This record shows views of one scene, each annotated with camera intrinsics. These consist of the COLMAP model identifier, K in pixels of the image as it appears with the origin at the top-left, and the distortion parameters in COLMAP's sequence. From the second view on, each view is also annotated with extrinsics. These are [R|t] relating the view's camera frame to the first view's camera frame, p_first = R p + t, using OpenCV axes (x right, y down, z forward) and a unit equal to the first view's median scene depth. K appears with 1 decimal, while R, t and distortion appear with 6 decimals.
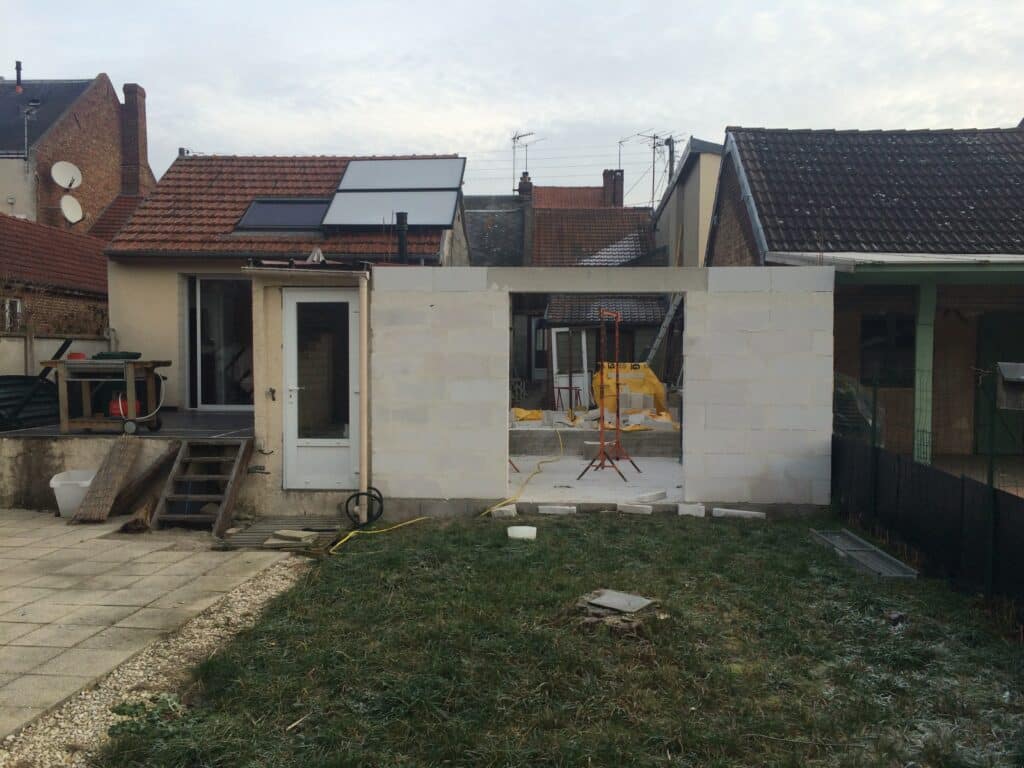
lens RADIAL K [[868.6, 0, 513.2], [0, 868.6, 385.5], [0, 0, 1]] dist [0.042017, 0.000402]
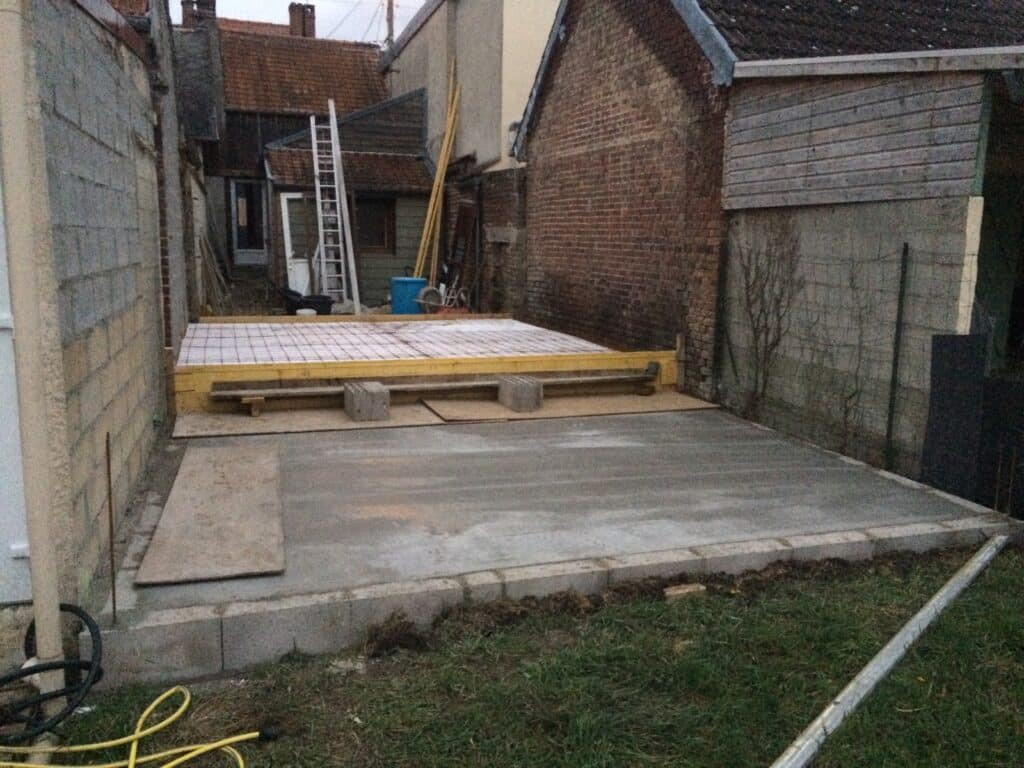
lens RADIAL K [[868.6, 0, 512.3], [0, 868.6, 384.7], [0, 0, 1]] dist [0.042017, 0.000402]
pose [[0.929299, -0.050863, 0.365809, -0.038144], [0.000474, 0.990635, 0.136538, -0.006306], [-0.369327, -0.126711, 0.920620, 0.197881]]
